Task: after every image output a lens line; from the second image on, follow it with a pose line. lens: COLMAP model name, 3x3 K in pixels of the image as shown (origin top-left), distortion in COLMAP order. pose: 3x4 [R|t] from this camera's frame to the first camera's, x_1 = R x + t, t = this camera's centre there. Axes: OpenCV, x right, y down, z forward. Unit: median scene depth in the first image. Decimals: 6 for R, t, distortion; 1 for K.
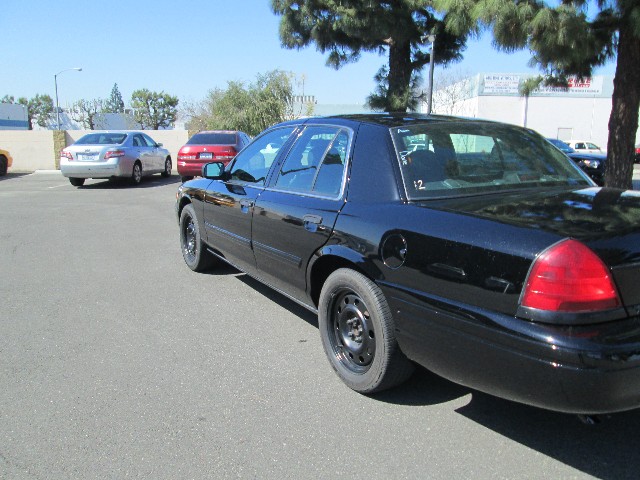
lens RADIAL K [[516.5, 0, 322.3], [0, 516.5, 239.1], [0, 0, 1]] dist [-0.082067, 0.007946]
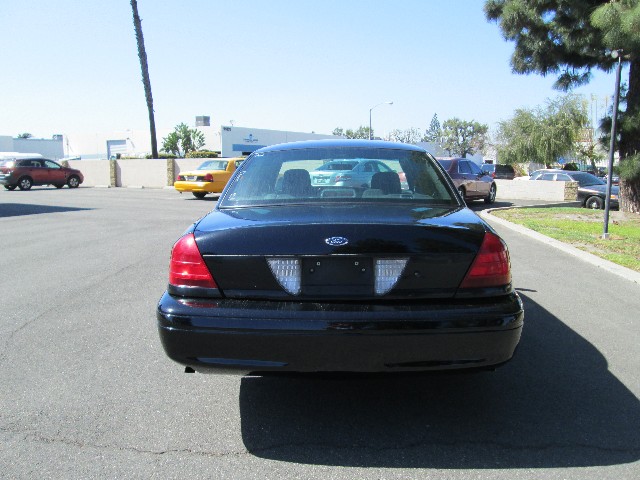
lens RADIAL K [[516.5, 0, 322.3], [0, 516.5, 239.1], [0, 0, 1]] dist [-0.082067, 0.007946]
pose [[0.802695, 0.073914, -0.591791, 0.112783], [-0.103894, 0.994448, -0.016714, -0.000847], [0.587270, 0.074900, 0.805918, 0.007597]]
